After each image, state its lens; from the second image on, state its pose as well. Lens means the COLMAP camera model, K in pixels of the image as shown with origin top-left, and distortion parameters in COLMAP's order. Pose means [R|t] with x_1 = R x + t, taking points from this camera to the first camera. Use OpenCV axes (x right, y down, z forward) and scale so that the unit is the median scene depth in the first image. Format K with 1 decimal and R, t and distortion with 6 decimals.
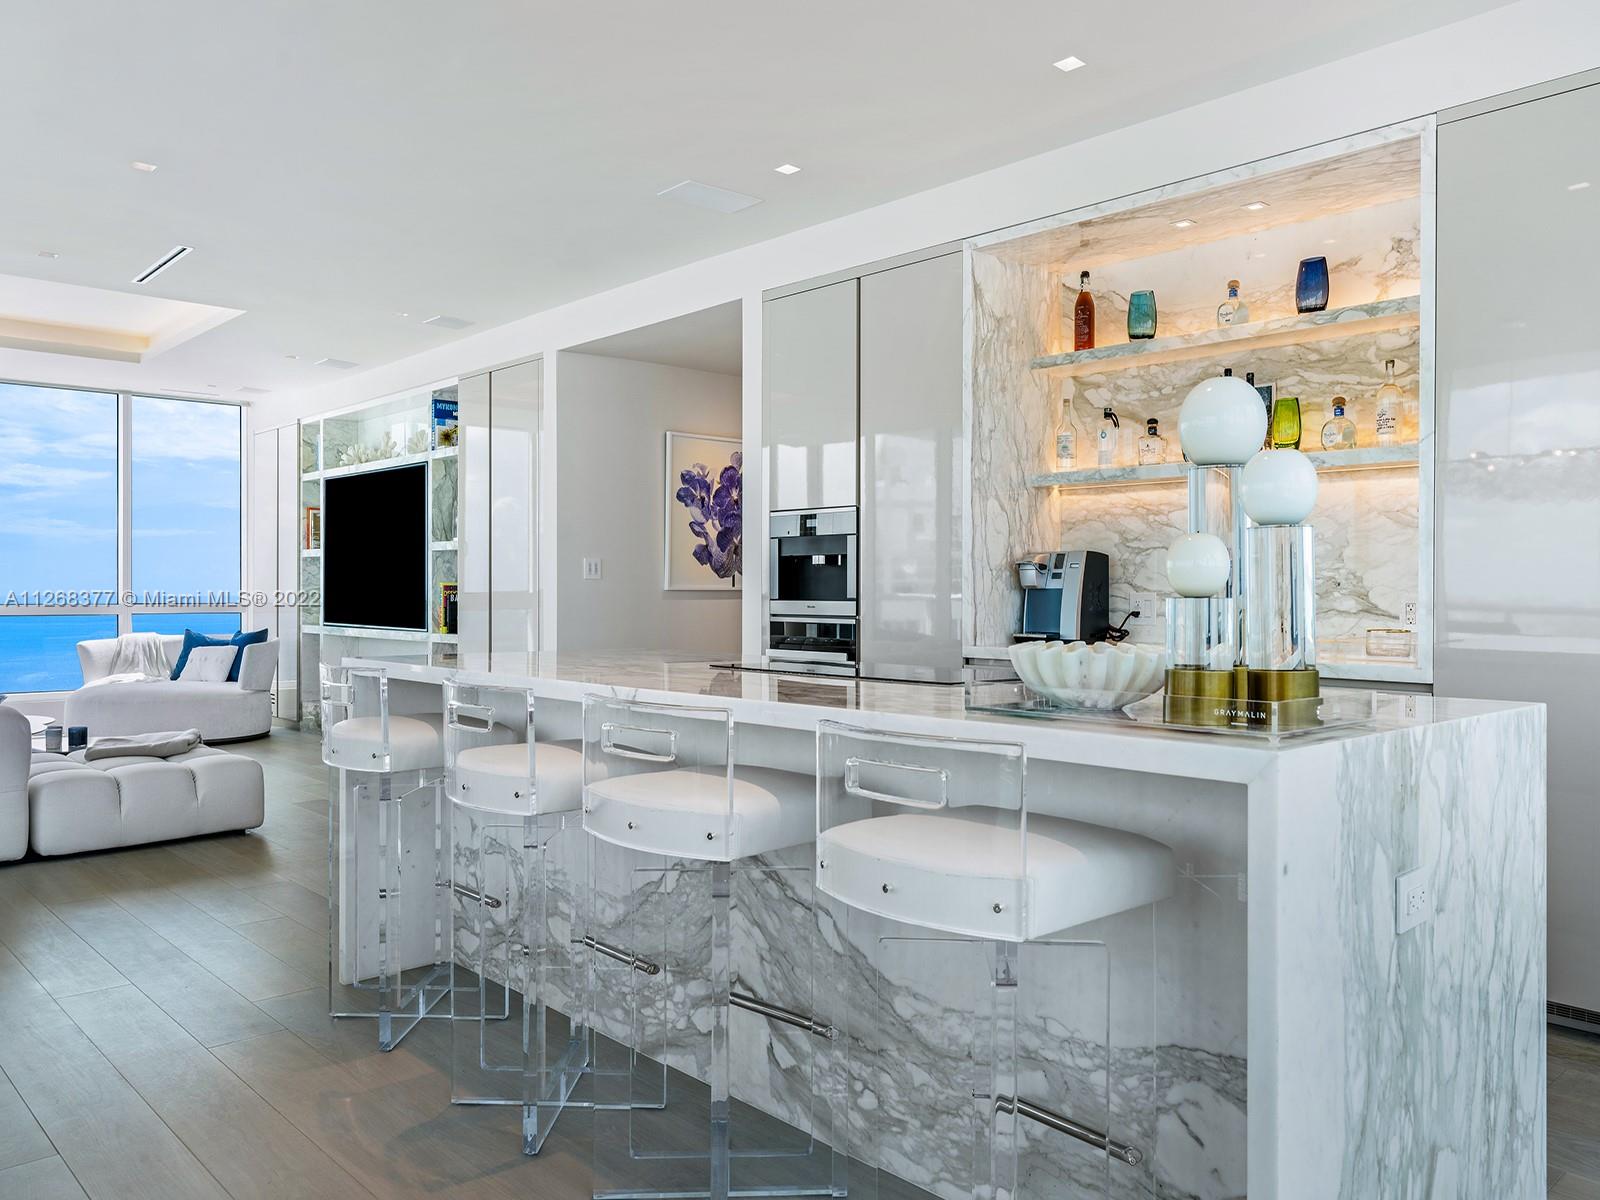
lens RADIAL K [[1198.2, 0, 802.0], [0, 1198.2, 594.3], [0, 0, 1]] dist [0.010214, -0.000471]
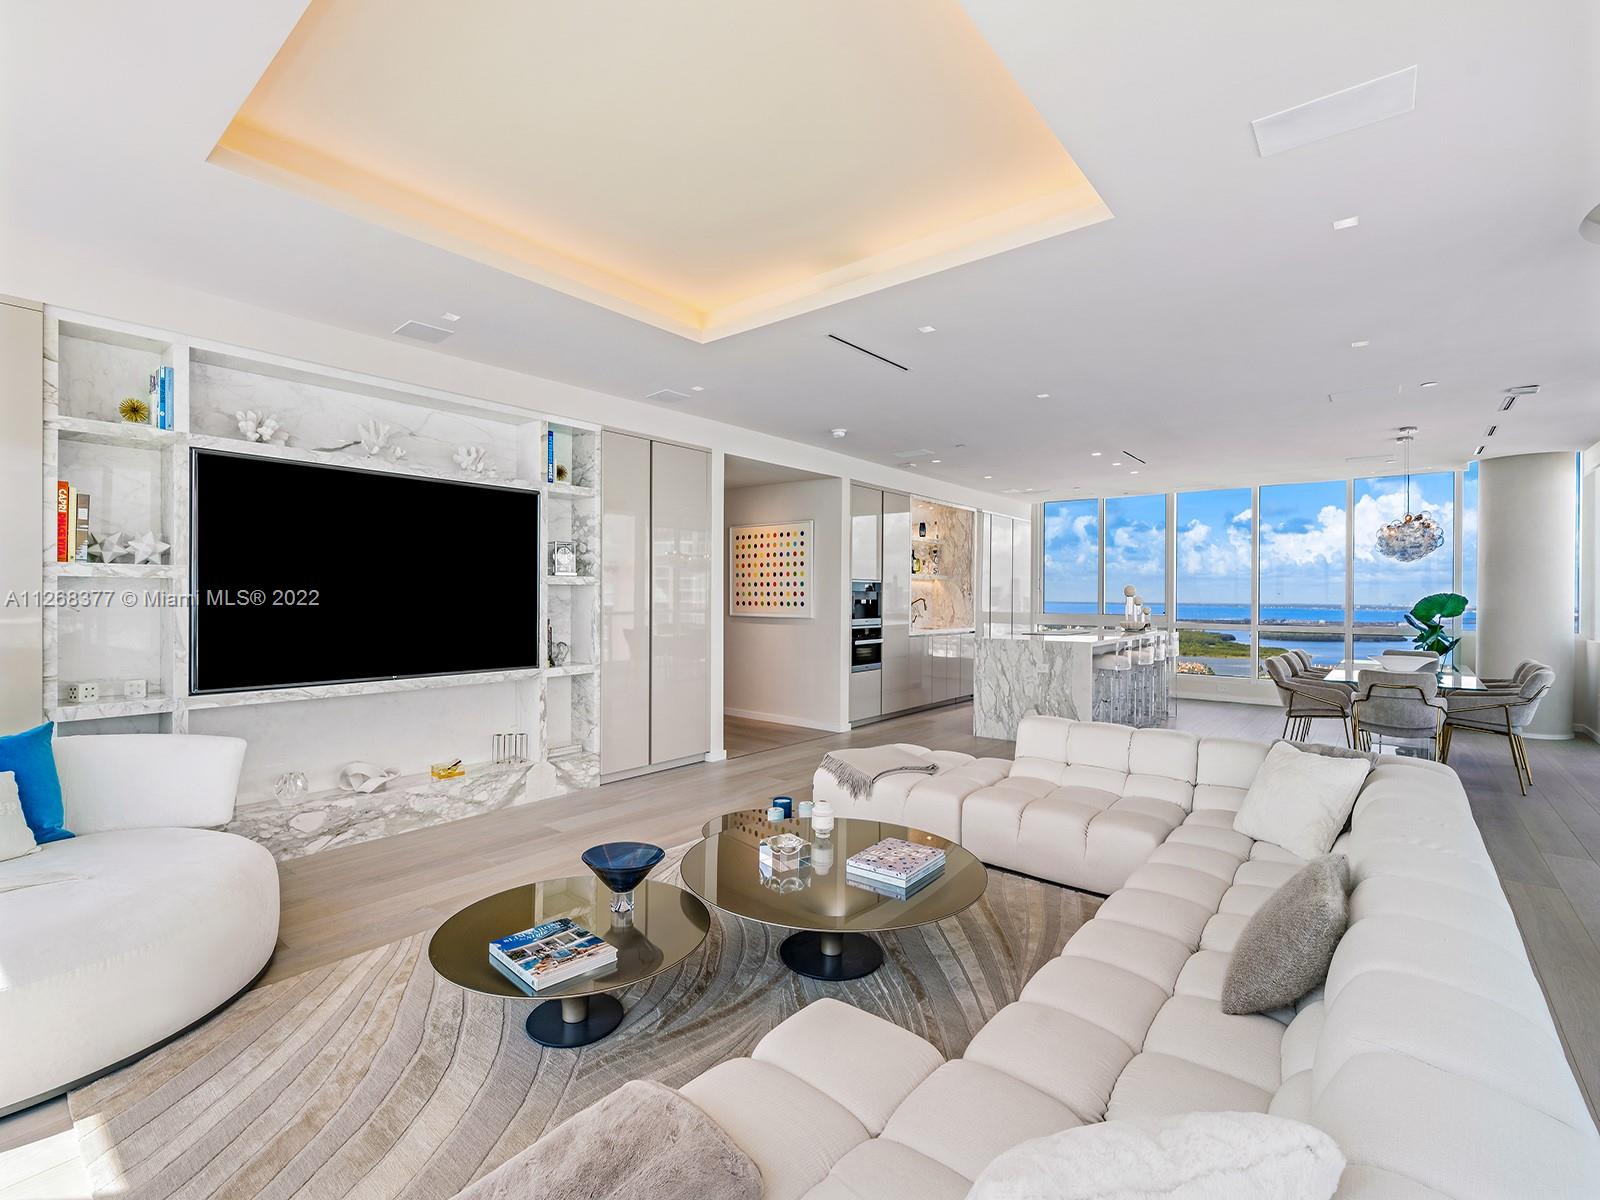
lens RADIAL K [[718.4, 0, 799.2], [0, 718.4, 600.9], [0, 0, 1]] dist [-0.012544, 0.003186]
pose [[-0.135927, -0.010842, 0.990659, -1.583089], [-0.000968, 0.999941, 0.010811, -0.051794], [-0.990718, 0.000511, -0.135930, 1.522848]]
